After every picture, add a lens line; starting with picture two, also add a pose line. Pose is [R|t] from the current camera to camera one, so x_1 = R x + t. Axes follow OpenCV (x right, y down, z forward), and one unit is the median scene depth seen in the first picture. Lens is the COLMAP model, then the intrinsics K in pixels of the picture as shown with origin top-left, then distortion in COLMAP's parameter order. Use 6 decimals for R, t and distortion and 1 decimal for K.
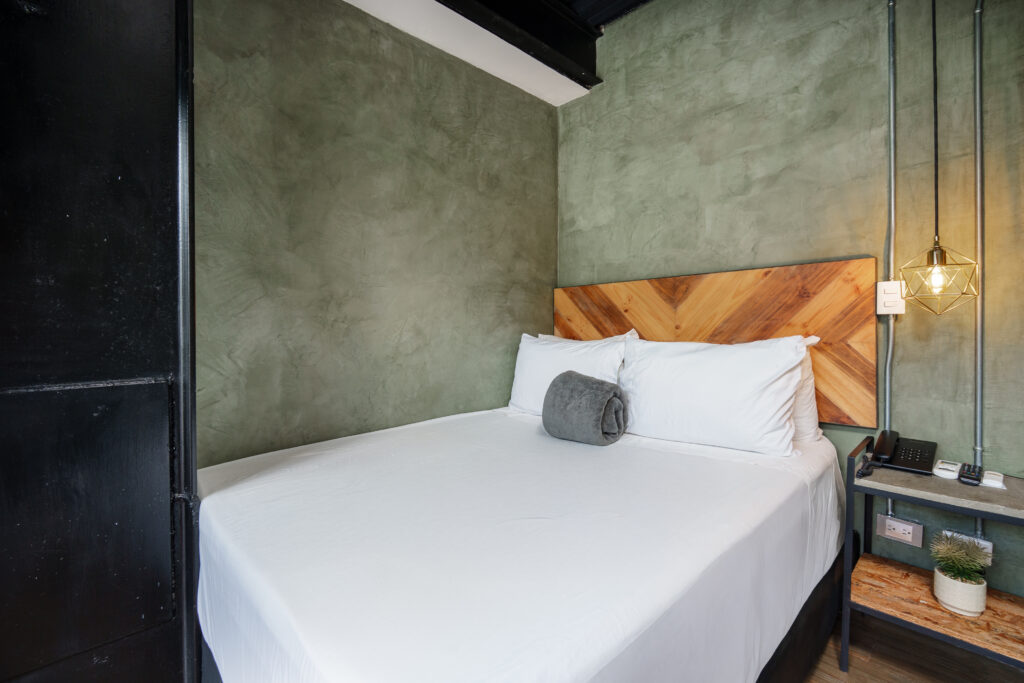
lens RADIAL K [[467.9, 0, 512.2], [0, 467.9, 330.1], [0, 0, 1]] dist [-0.000104, 0.000019]
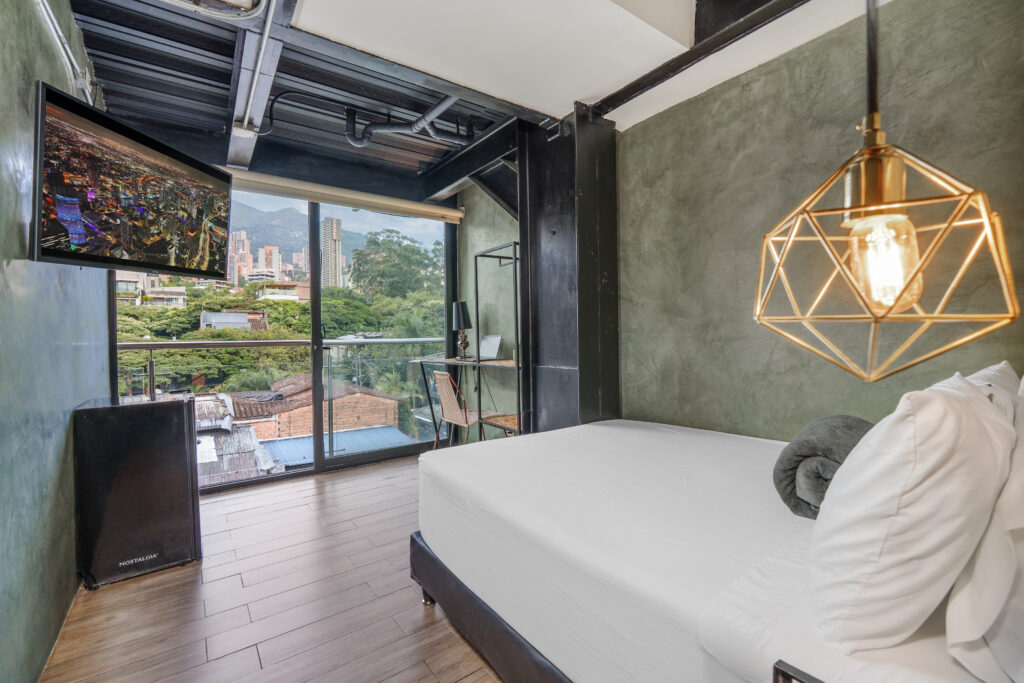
lens RADIAL K [[460.6, 0, 506.5], [0, 460.6, 339.4], [0, 0, 1]] dist [0.001262, 0.000142]
pose [[-0.169021, 0.019345, -0.985423, 0.893596], [0.010642, 0.999785, 0.017802, -0.046739], [0.985555, -0.007478, -0.169190, 0.598353]]
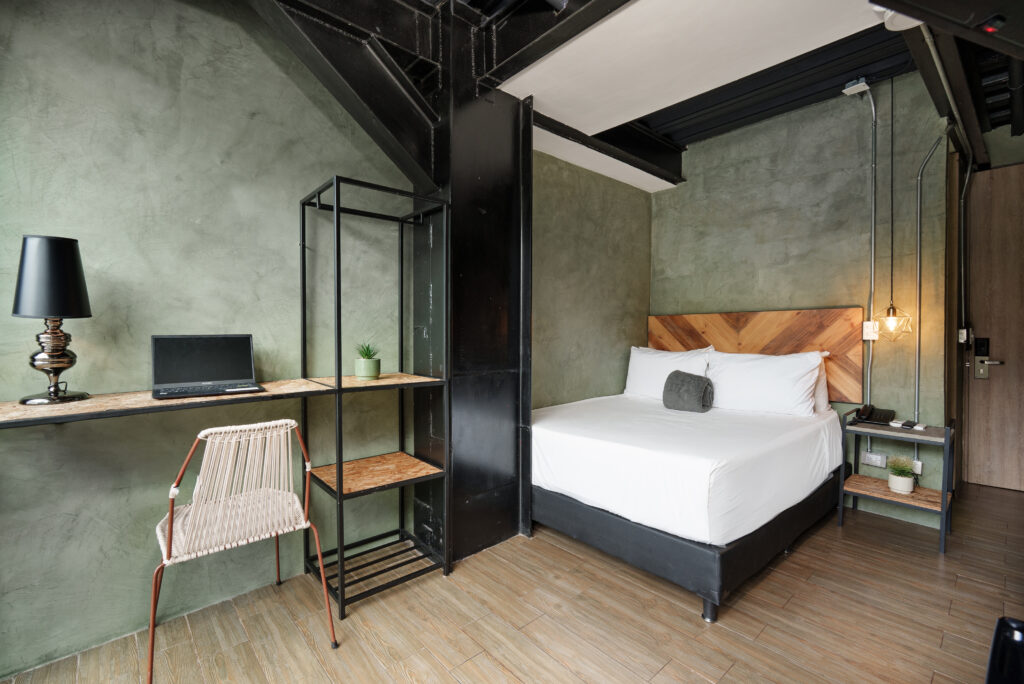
lens RADIAL K [[460.6, 0, 506.5], [0, 460.6, 339.9], [0, 0, 1]] dist [0.001262, 0.000142]
pose [[0.998963, 0.006613, -0.045047, -0.399298], [-0.006208, 0.999939, 0.009117, -0.032130], [0.045104, -0.008828, 0.998943, -0.654296]]
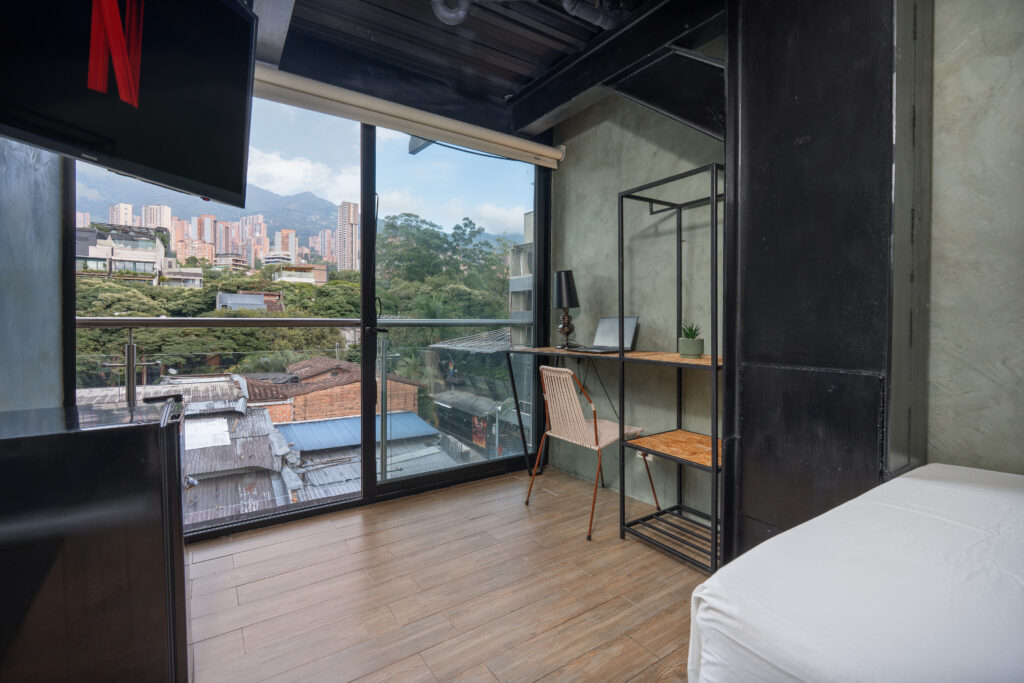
lens RADIAL K [[443.5, 0, 521.7], [0, 443.5, 326.2], [0, 0, 1]] dist [-0.002480, -0.000225]
pose [[-0.152437, 0.017648, -0.988156, 0.346361], [-0.007523, 0.999791, 0.019017, -0.023757], [0.988285, 0.010333, -0.152272, 0.126115]]
